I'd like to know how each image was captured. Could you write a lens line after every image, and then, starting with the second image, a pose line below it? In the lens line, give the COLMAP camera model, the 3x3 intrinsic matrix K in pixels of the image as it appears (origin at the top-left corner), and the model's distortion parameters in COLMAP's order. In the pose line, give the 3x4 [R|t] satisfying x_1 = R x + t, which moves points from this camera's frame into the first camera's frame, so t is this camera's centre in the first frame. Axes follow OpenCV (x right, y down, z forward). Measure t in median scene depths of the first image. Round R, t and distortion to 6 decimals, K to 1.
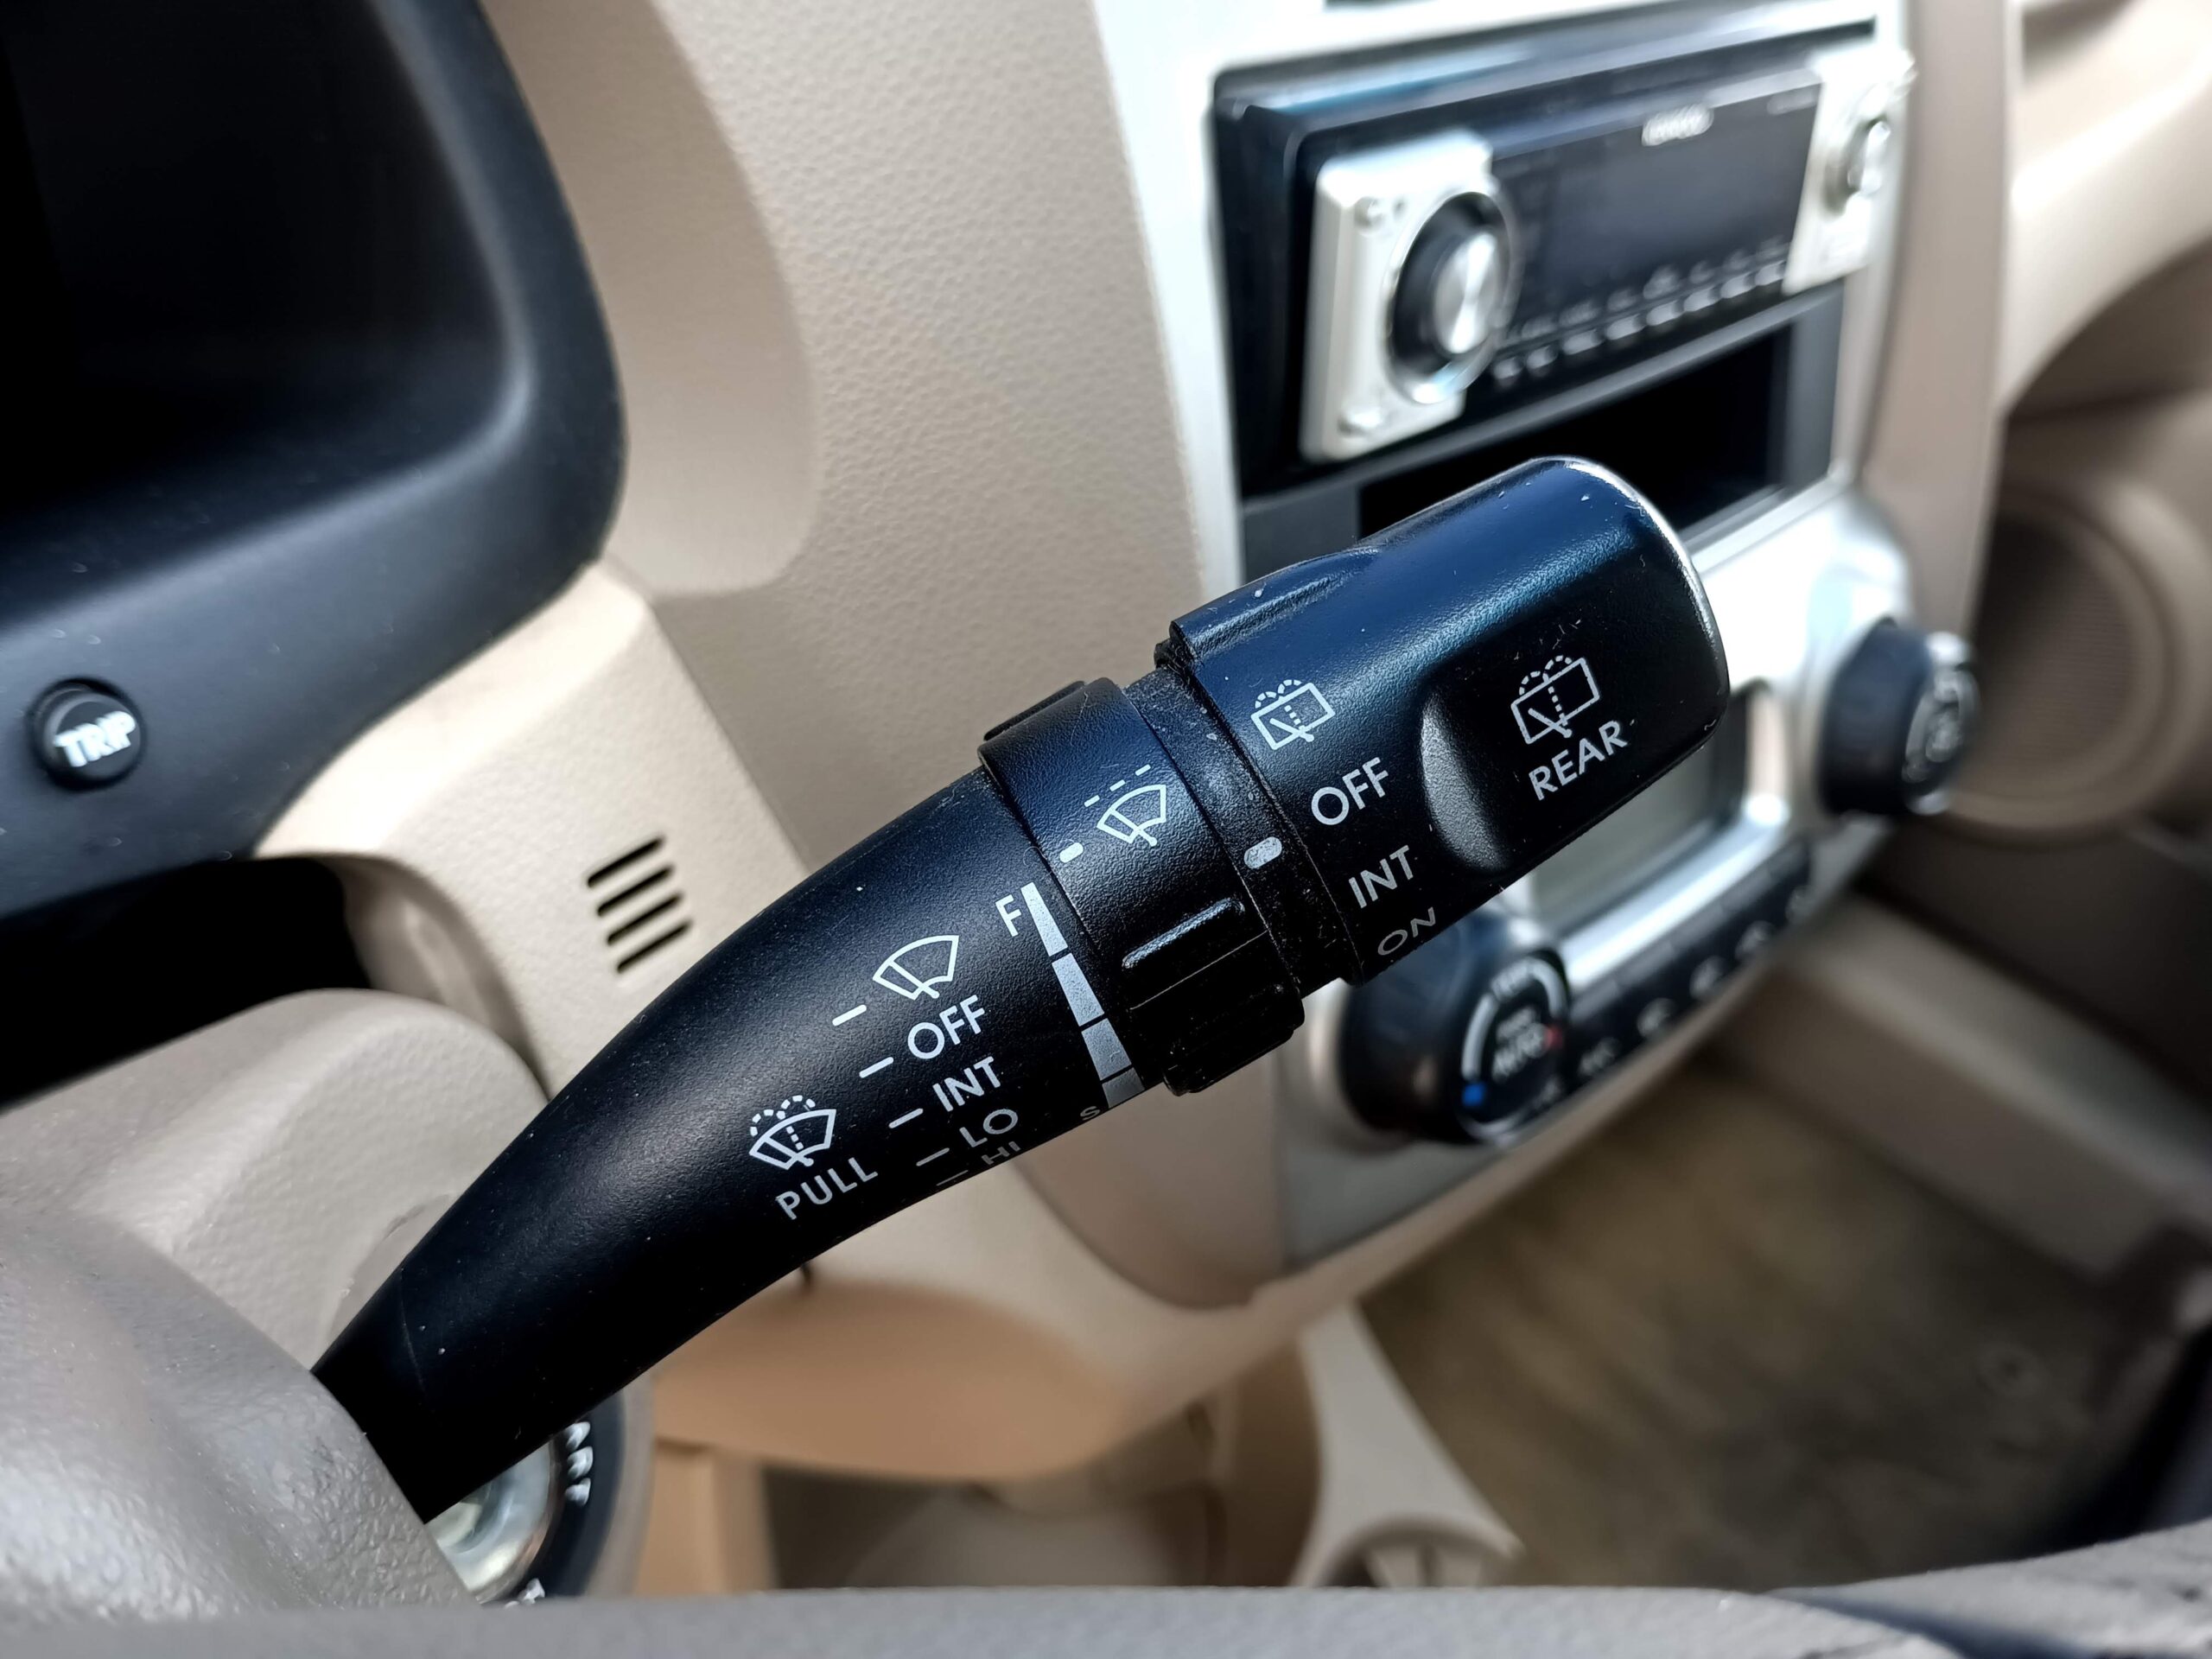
lens RADIAL K [[1931.4, 0, 1107.2], [0, 1931.4, 882.1], [0, 0, 1]] dist [0.063478, -0.250815]
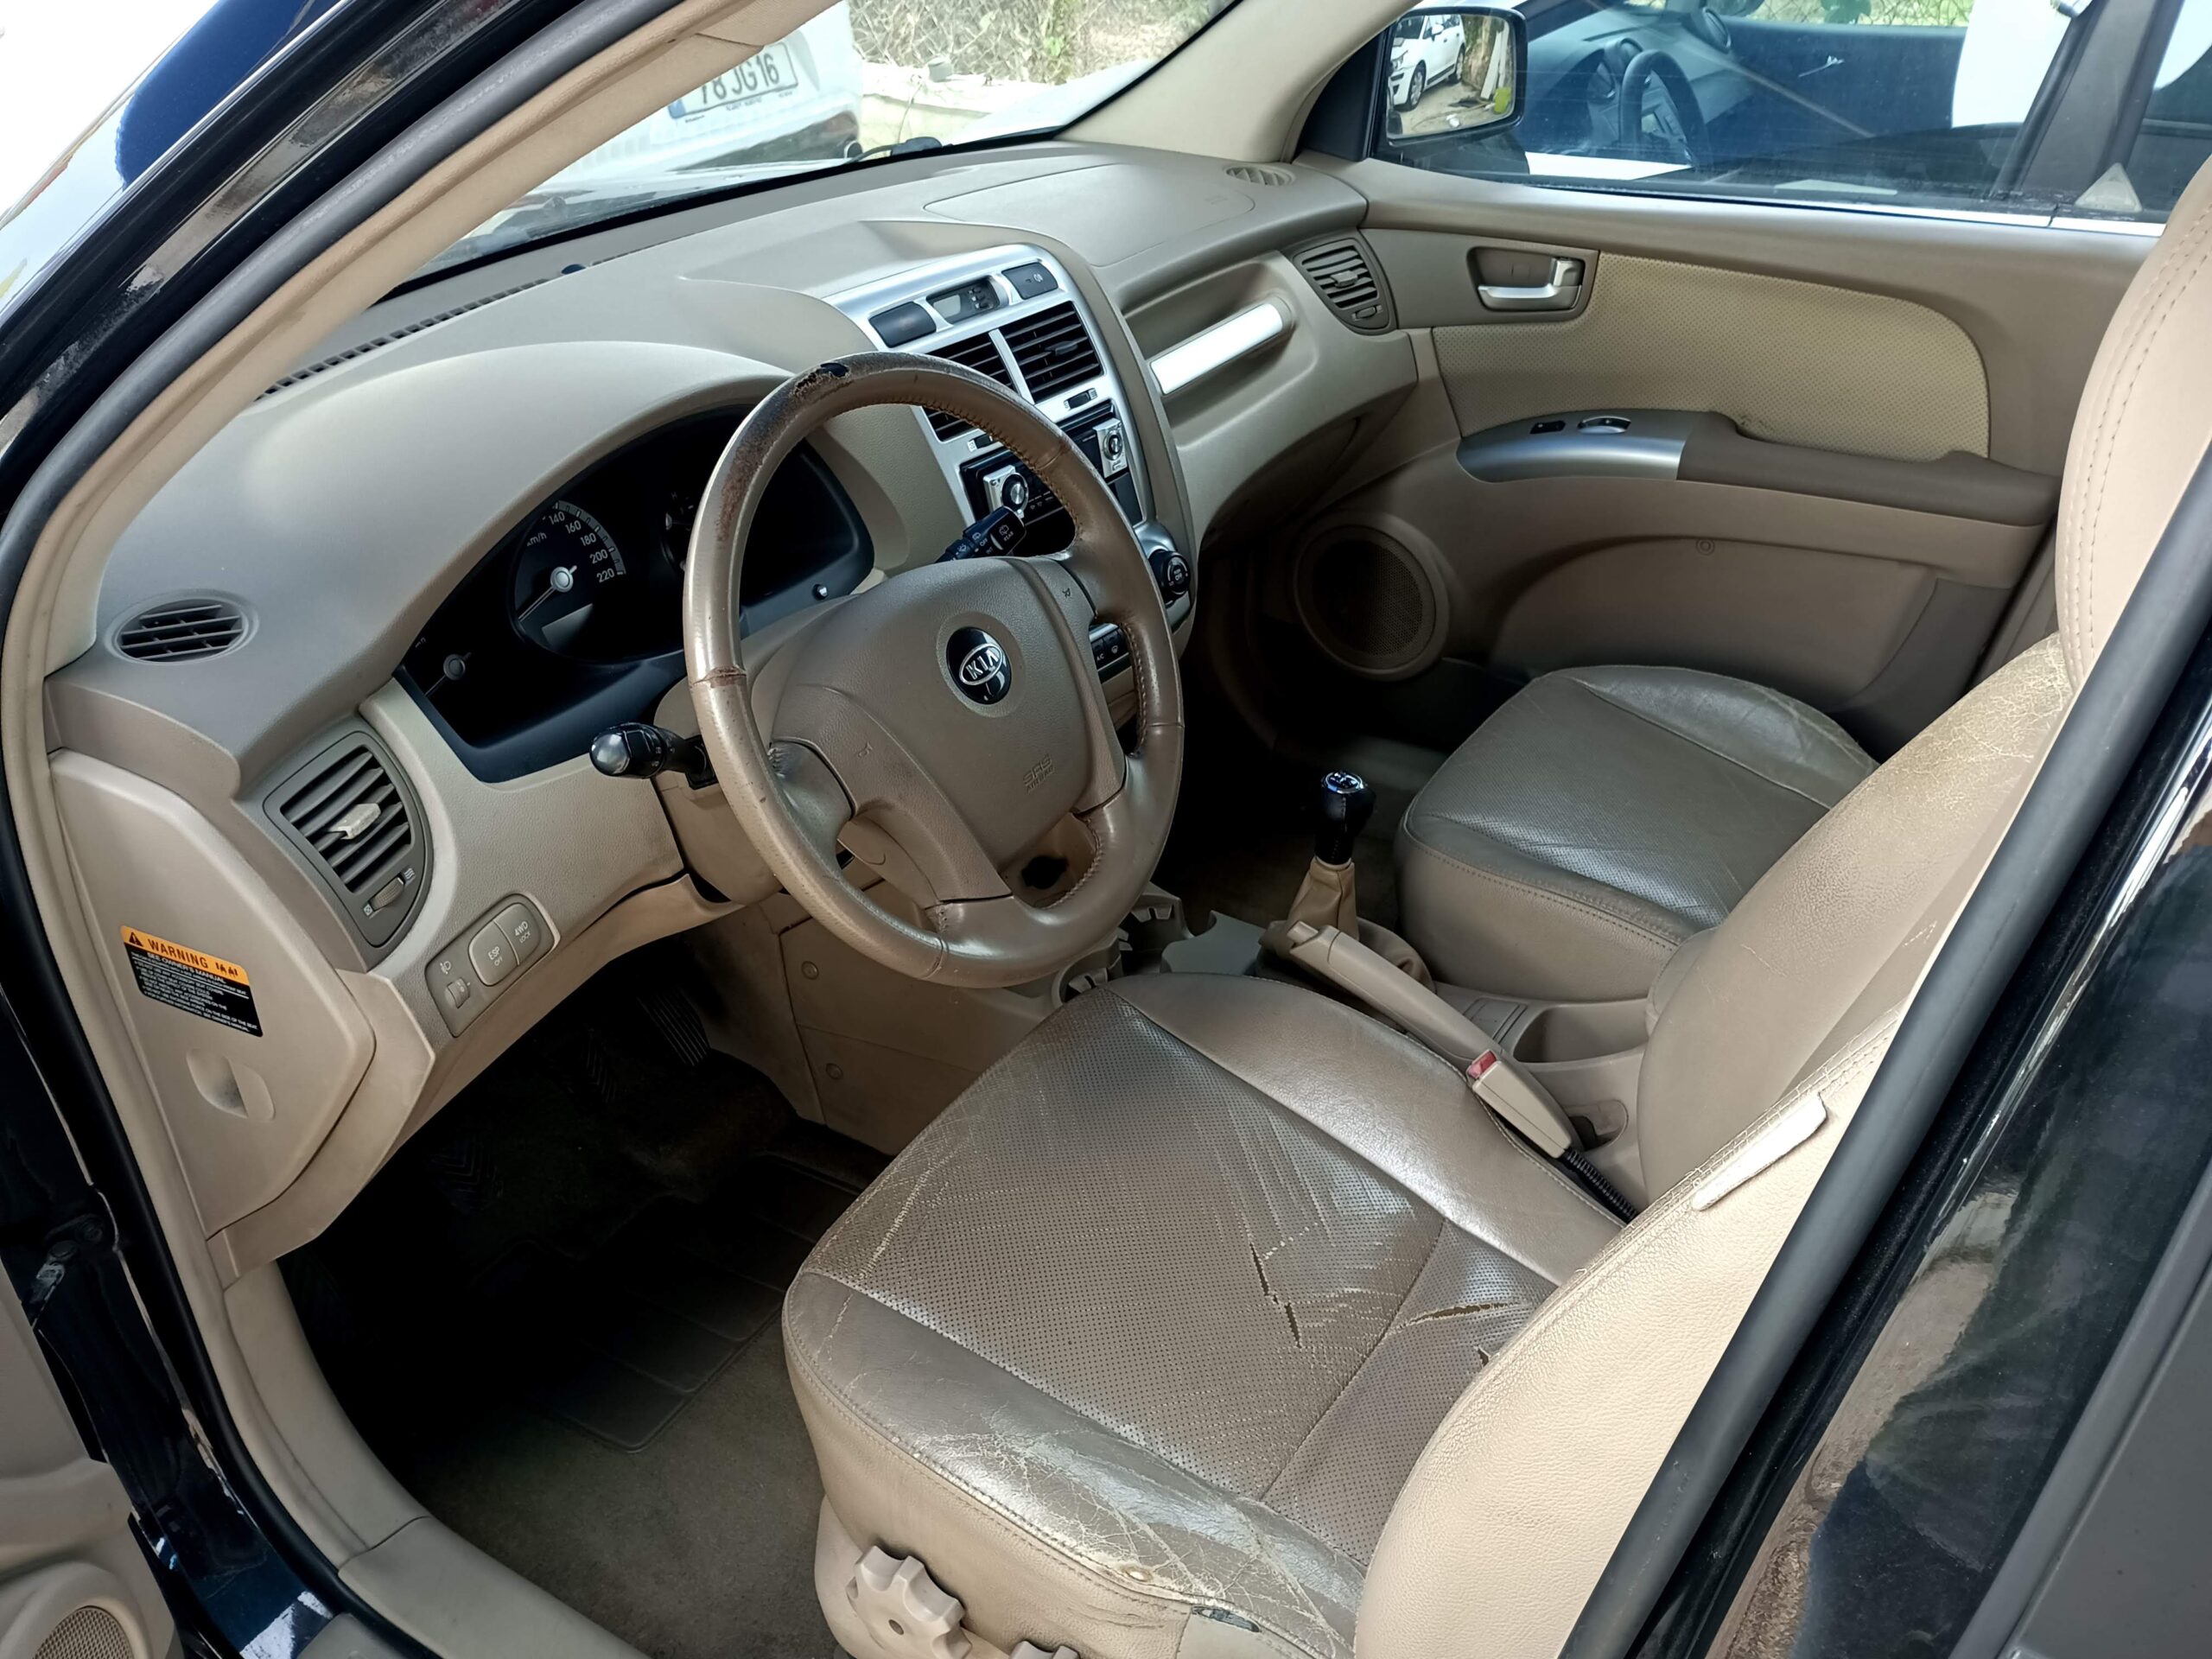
lens RADIAL K [[1859.3, 0, 1115.5], [0, 1859.3, 828.2], [0, 0, 1]] dist [0.064738, -0.145744]
pose [[0.973937, -0.219989, 0.055237, -0.036801], [0.225979, 0.962052, -0.152935, 1.617253], [-0.019497, 0.161431, 0.986691, -4.425747]]
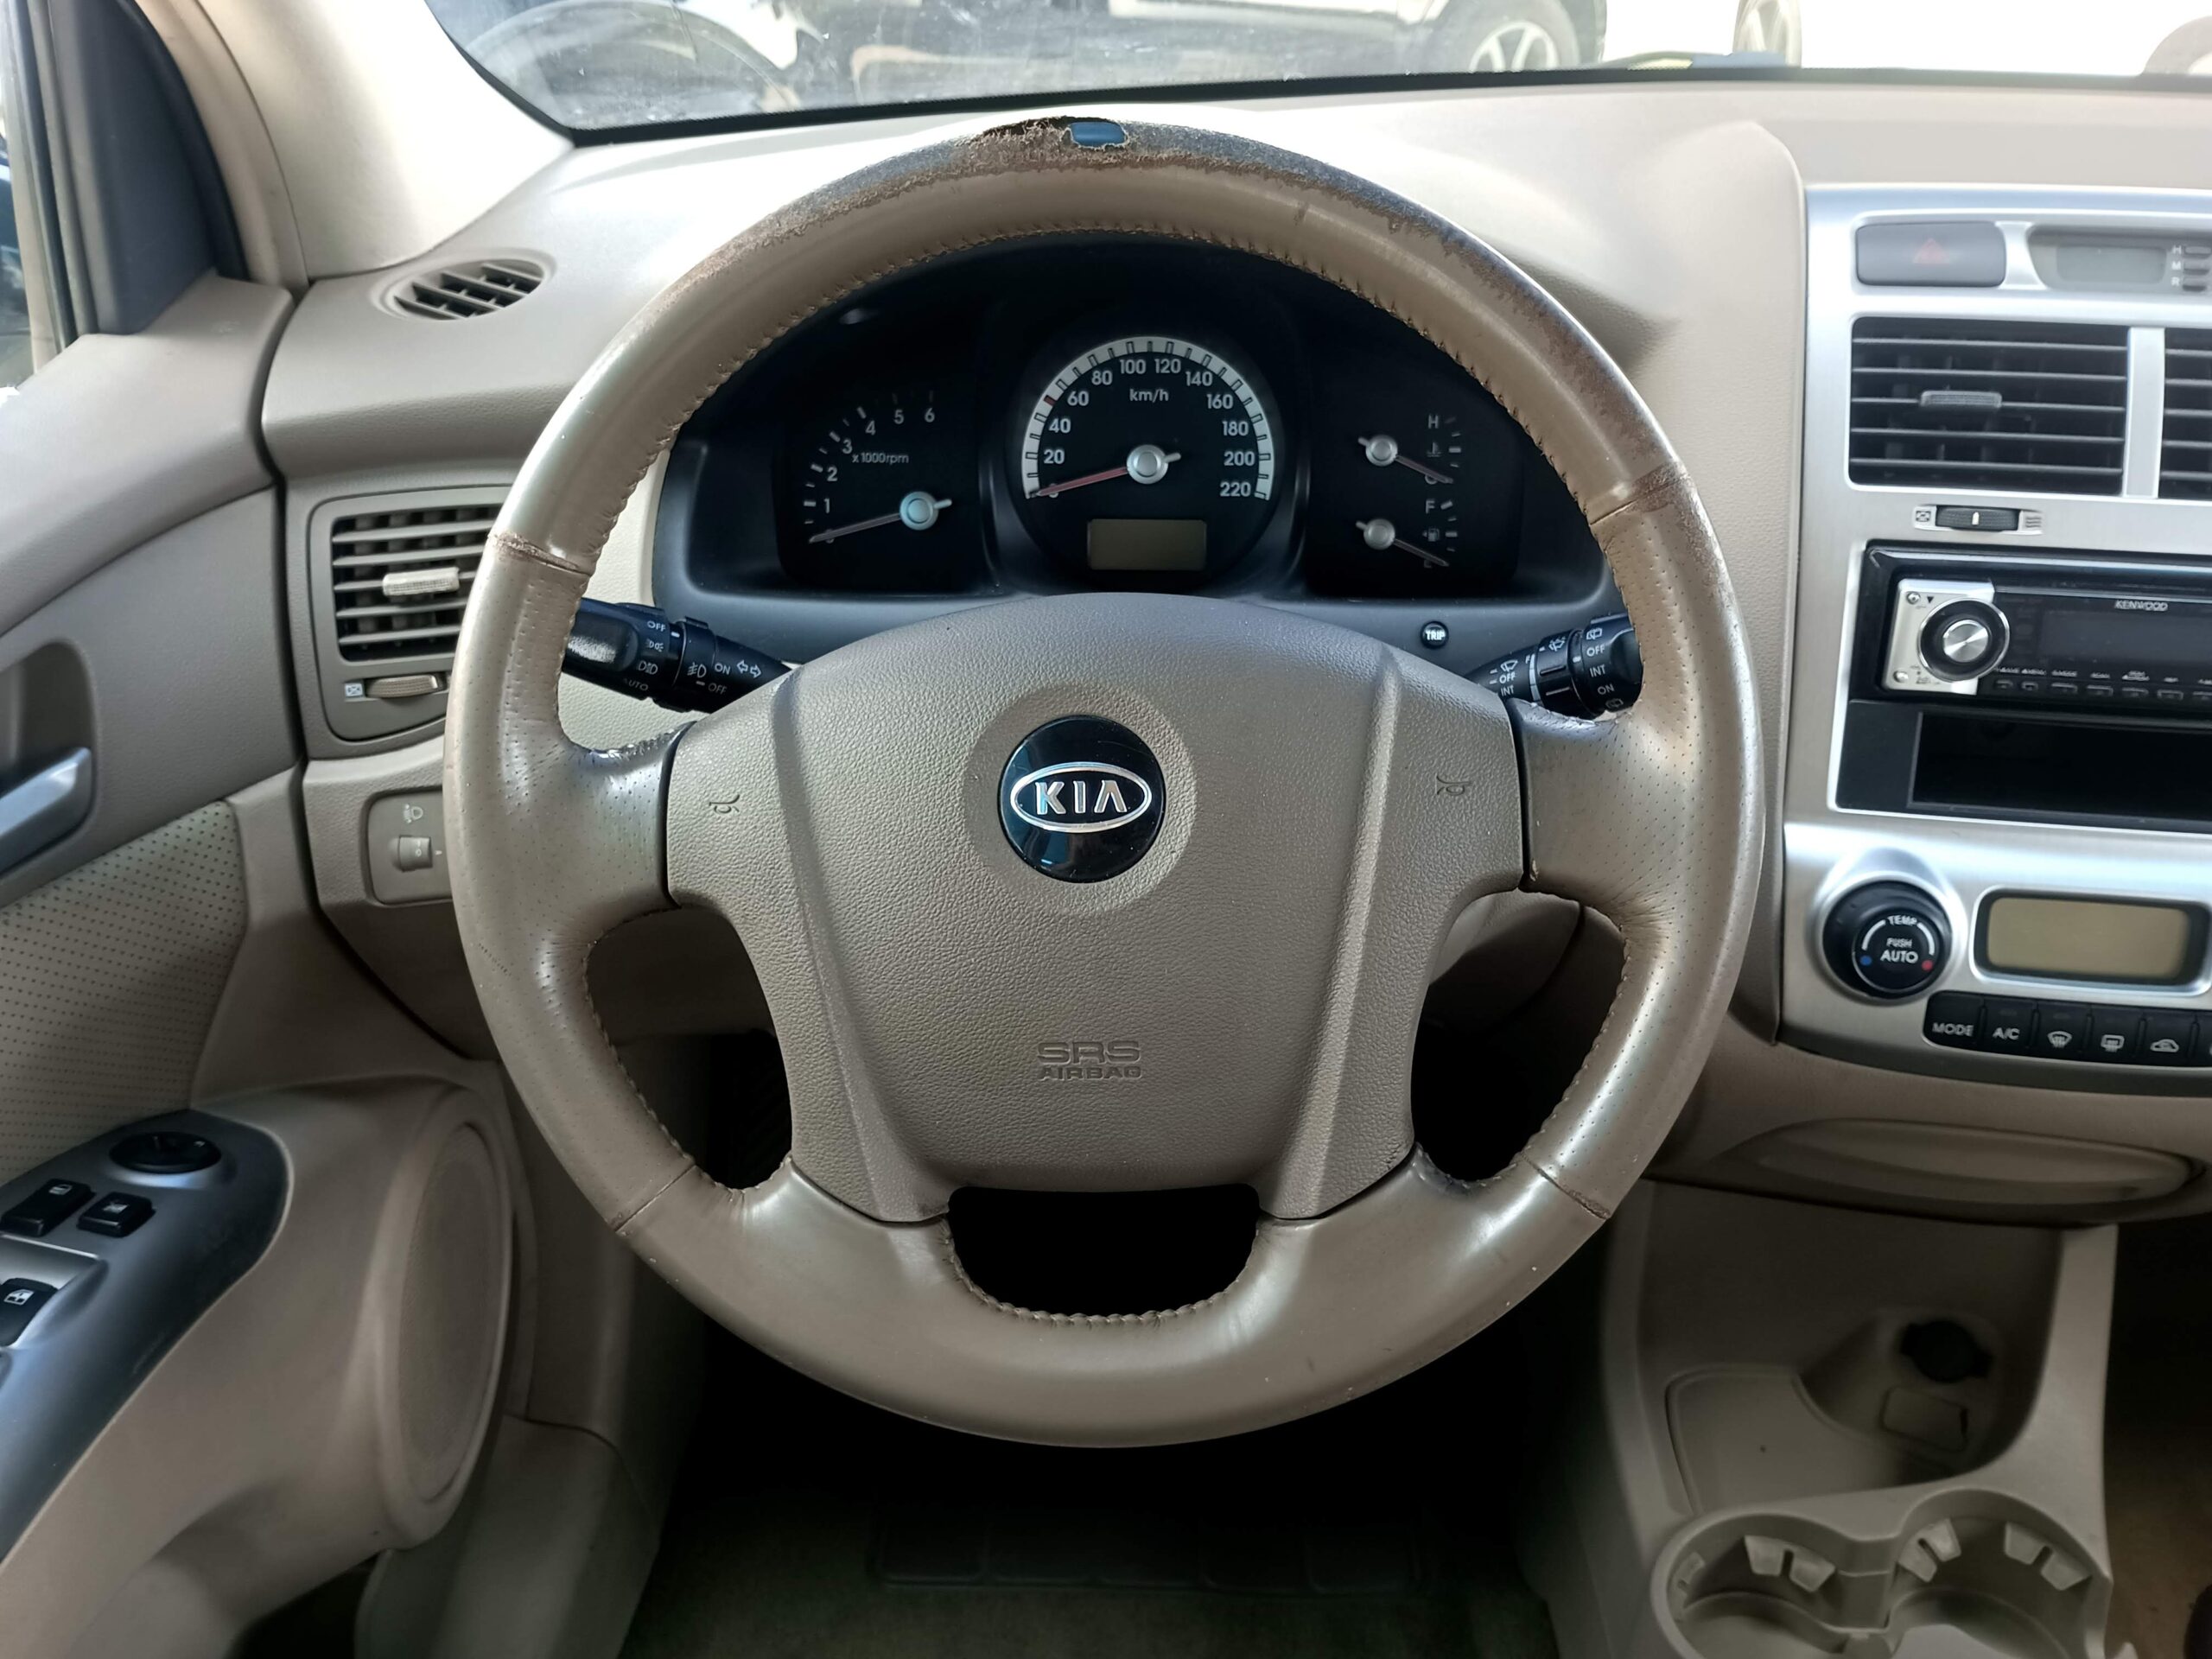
lens RADIAL K [[1859.3, 0, 1115.5], [0, 1859.3, 828.2], [0, 0, 1]] dist [0.064738, -0.145744]
pose [[0.605800, 0.261697, -0.751346, 1.636467], [-0.440543, 0.896707, -0.042876, 0.585069], [0.662516, 0.356975, 0.658514, -1.437308]]
